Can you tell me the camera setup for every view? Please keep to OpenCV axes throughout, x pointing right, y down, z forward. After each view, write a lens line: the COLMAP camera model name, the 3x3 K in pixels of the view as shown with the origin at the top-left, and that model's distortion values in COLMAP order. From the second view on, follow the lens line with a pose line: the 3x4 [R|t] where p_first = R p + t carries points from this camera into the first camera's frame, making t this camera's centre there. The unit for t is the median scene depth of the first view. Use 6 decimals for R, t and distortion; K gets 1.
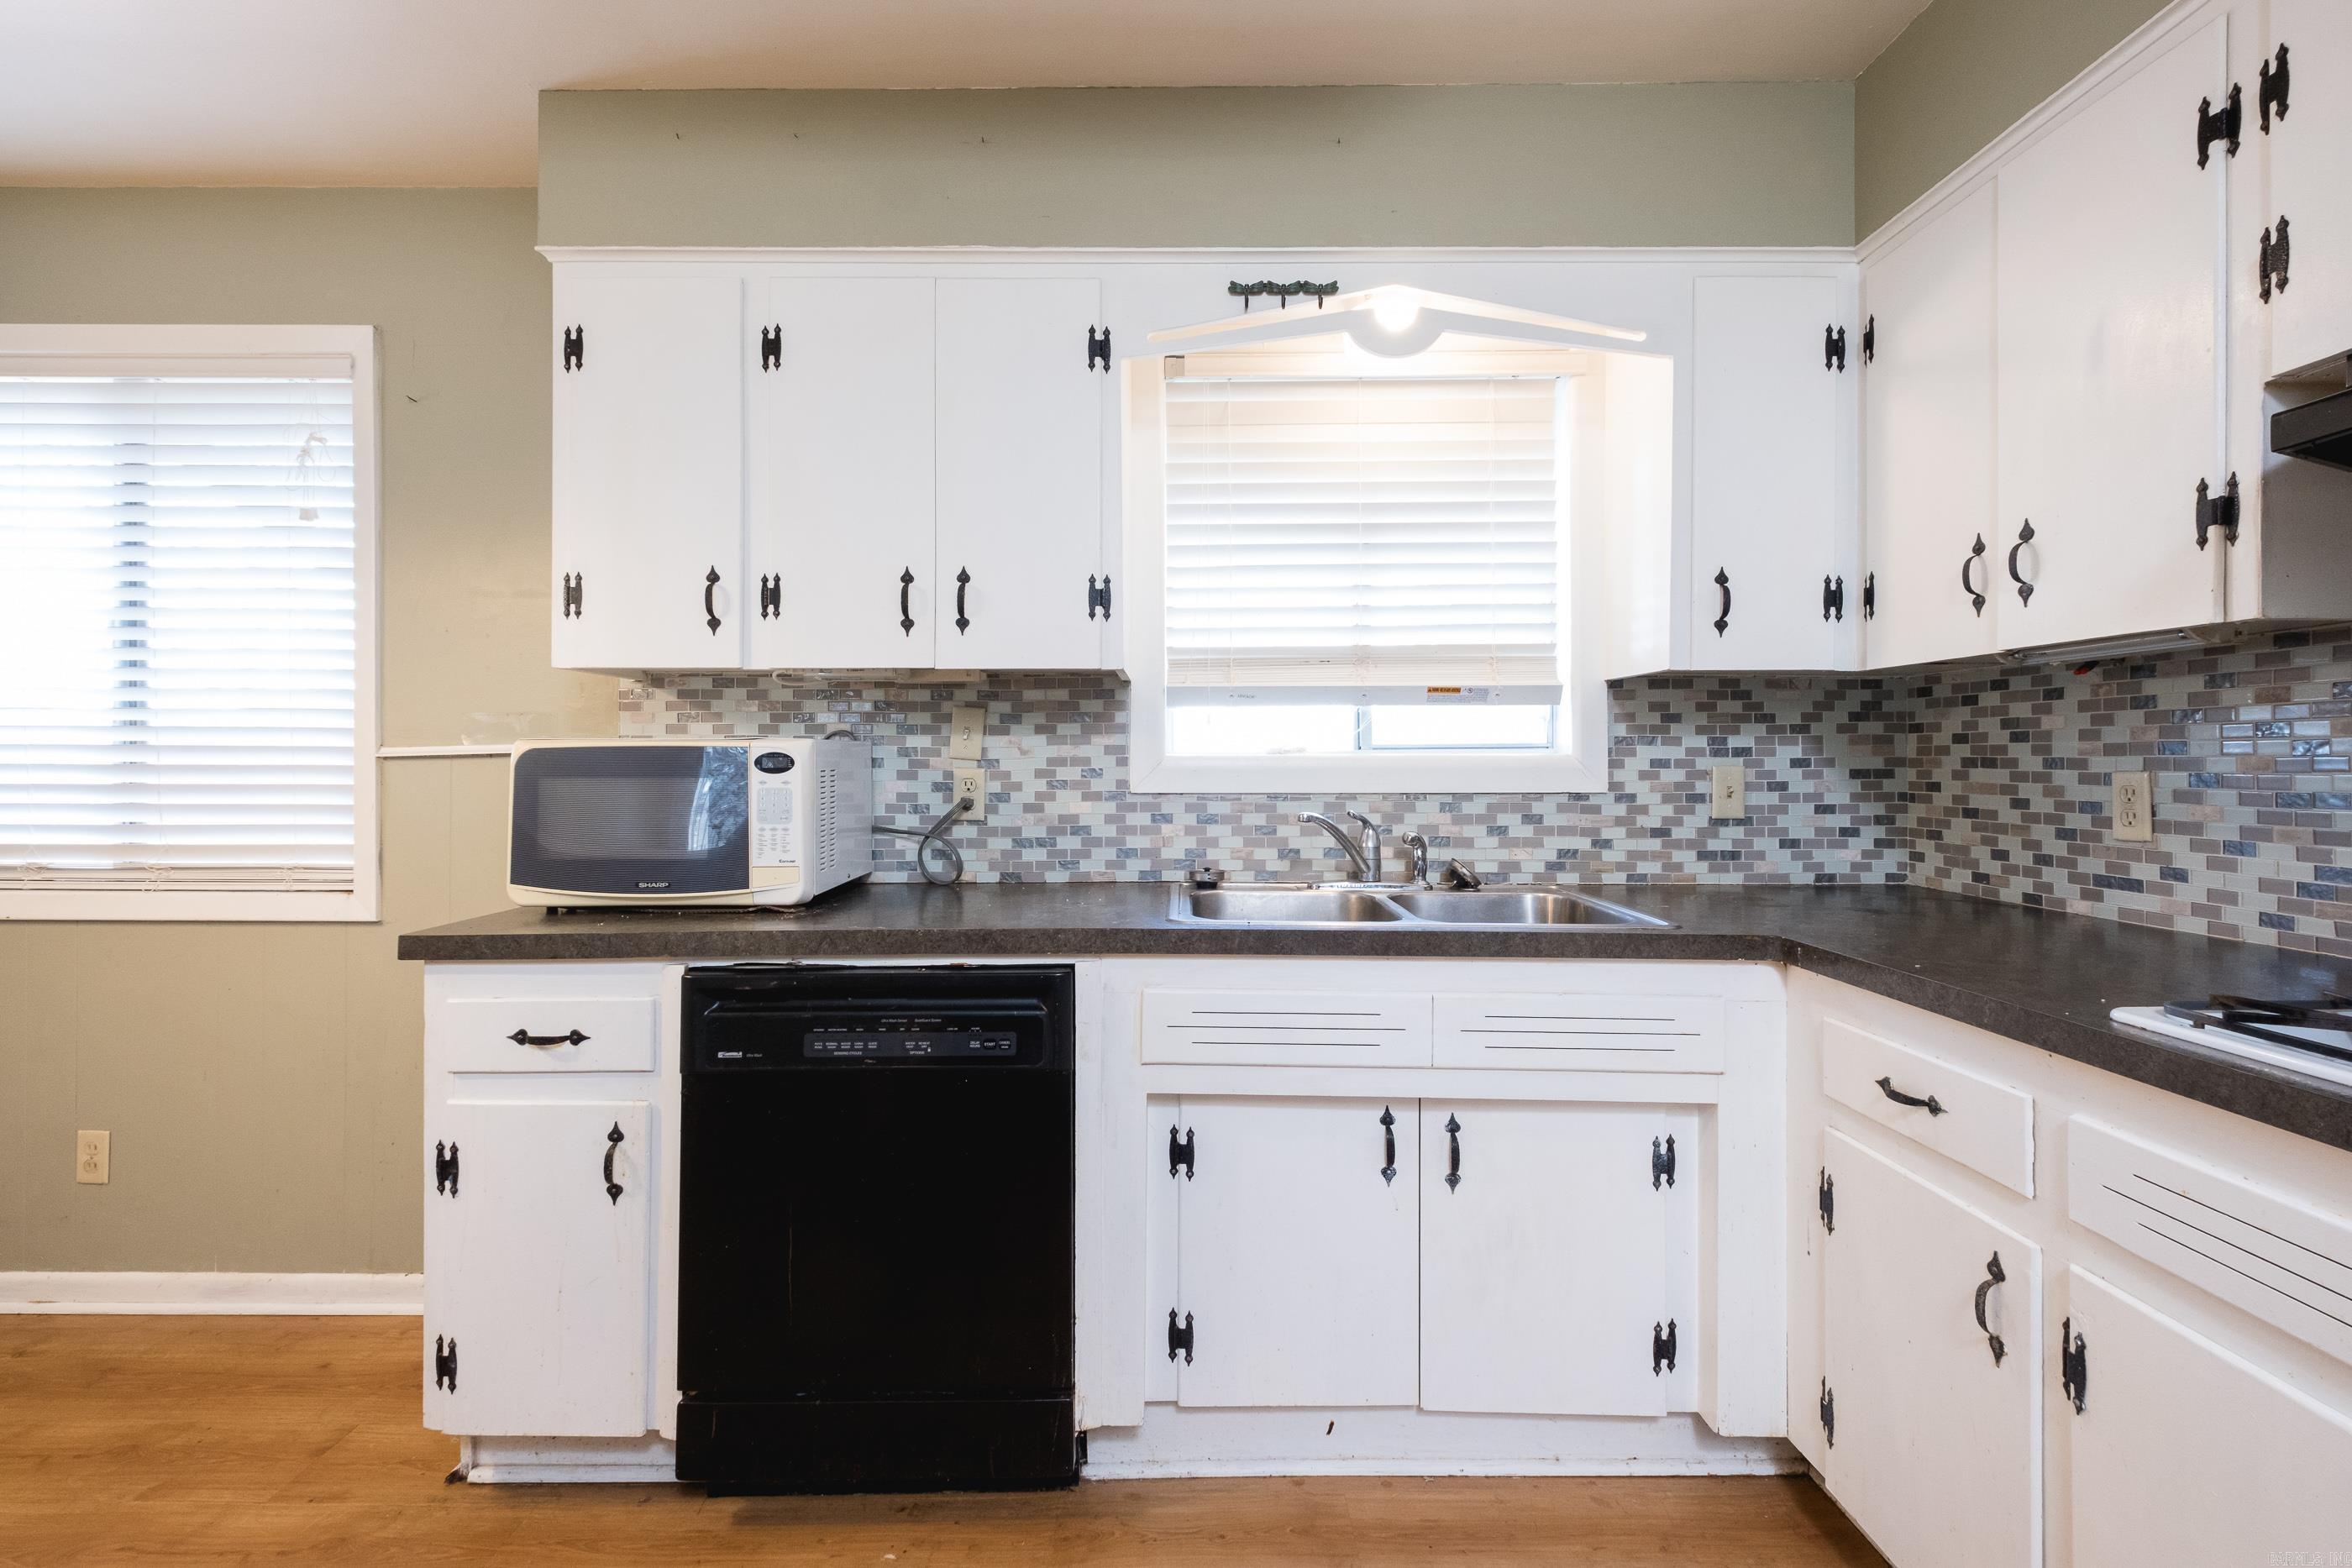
lens RADIAL K [[1037.9, 0, 1157.9], [0, 1037.9, 750.4], [0, 0, 1]] dist [0.010735, -0.006402]
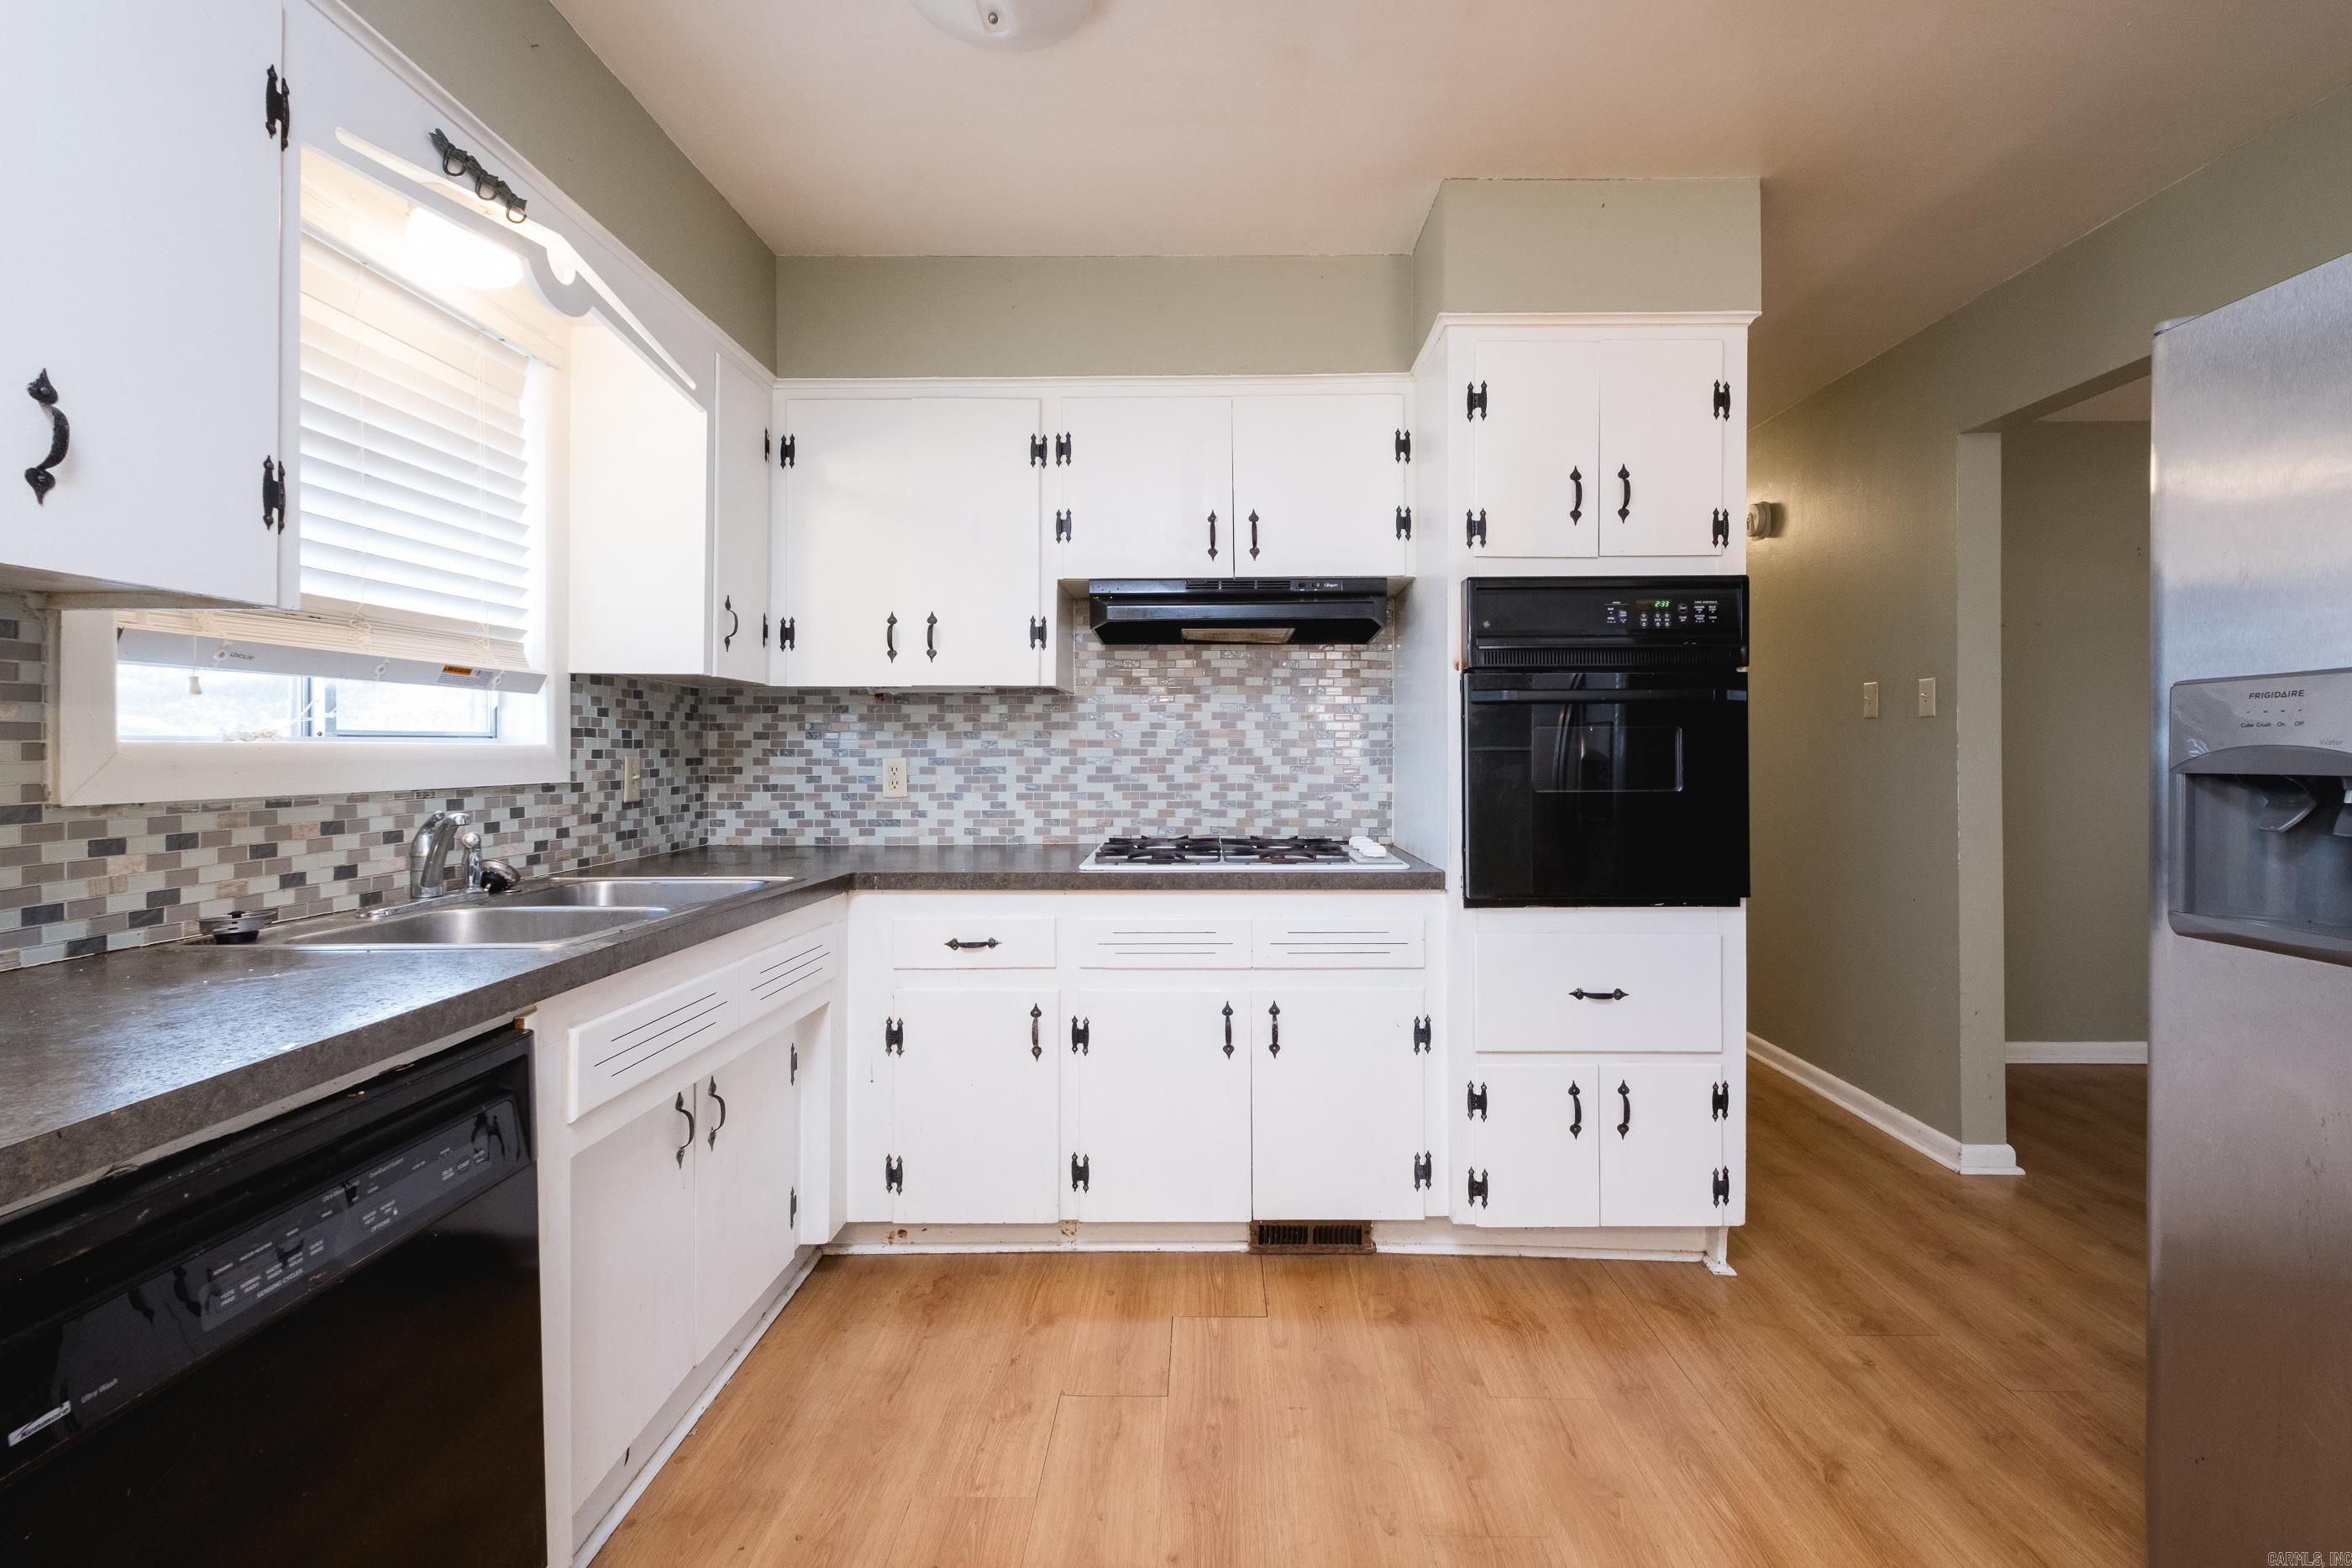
lens RADIAL K [[1037.9, 0, 1215.0], [0, 1037.9, 746.3], [0, 0, 1]] dist [0.010735, -0.006402]
pose [[-0.015711, 0.006940, 0.999852, -0.698341], [-0.006801, 0.999952, -0.007047, 0.008676], [-0.999853, -0.006910, -0.015663, 0.427923]]
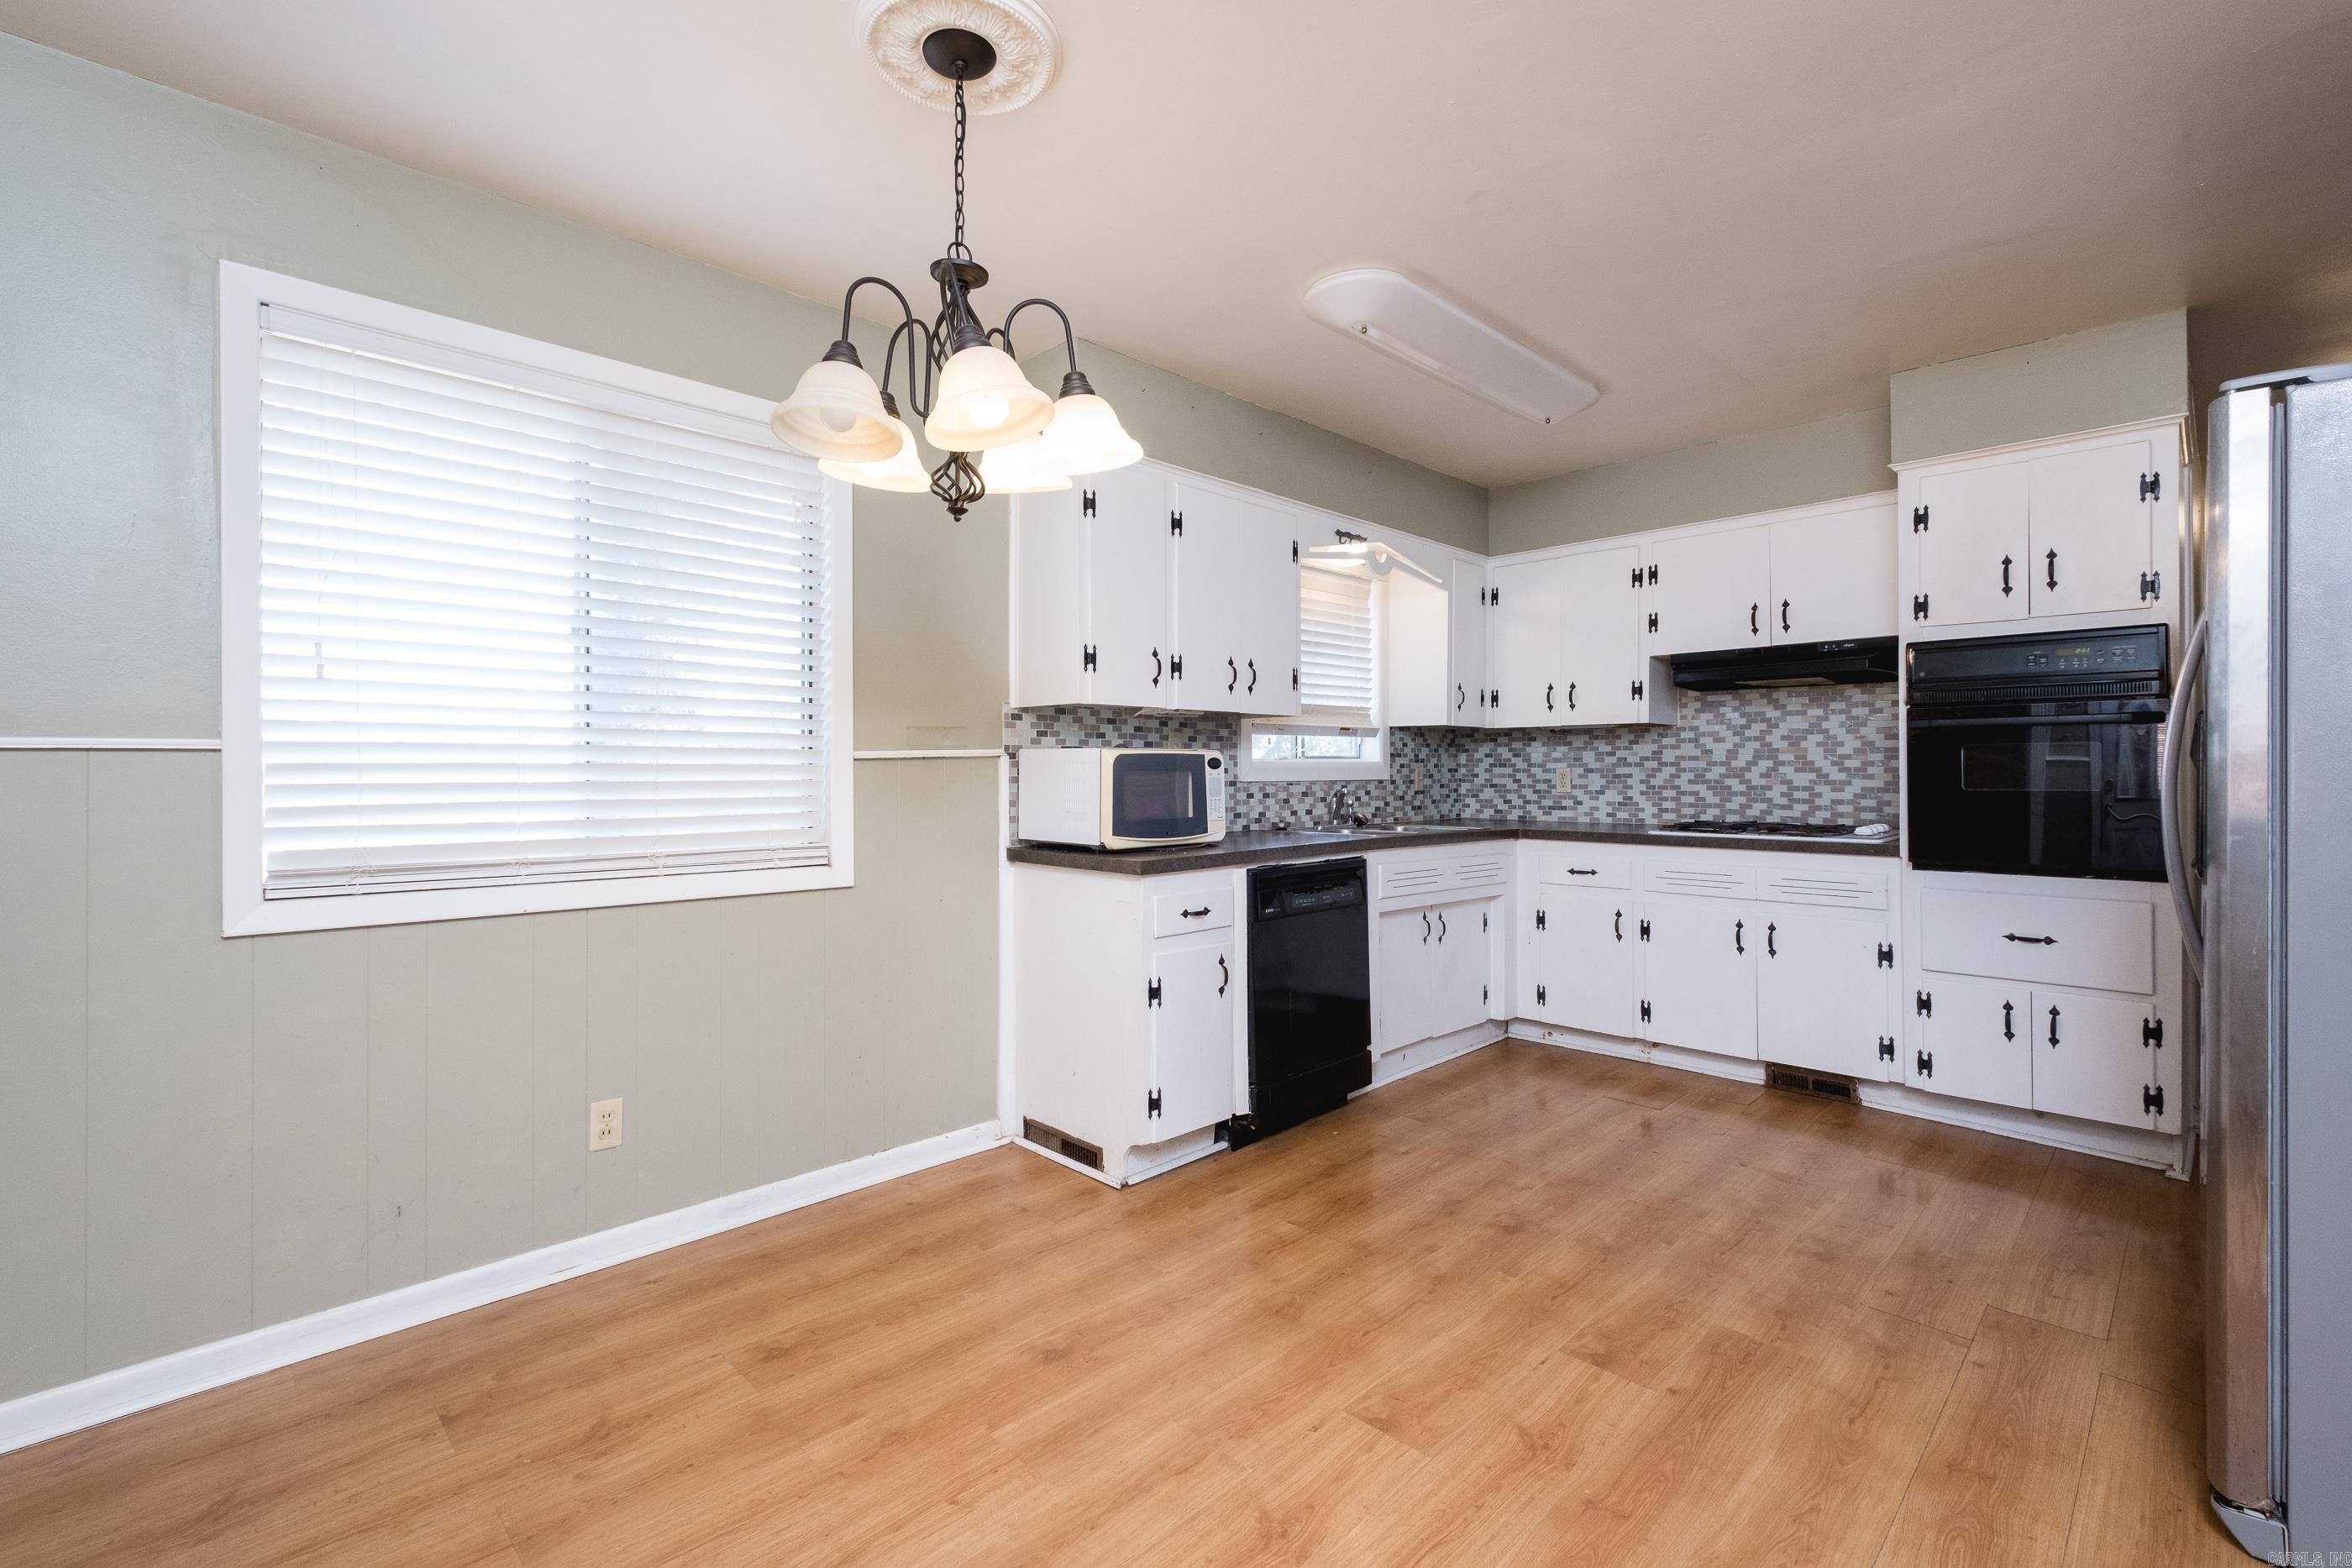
lens RADIAL K [[1037.9, 0, 1163.0], [0, 1037.9, 761.4], [0, 0, 1]] dist [0.010735, -0.006402]
pose [[0.709347, 0.005265, 0.704840, -1.596832], [-0.004236, 0.999986, -0.003208, 0.013805], [-0.704847, -0.000710, 0.709359, -0.210728]]
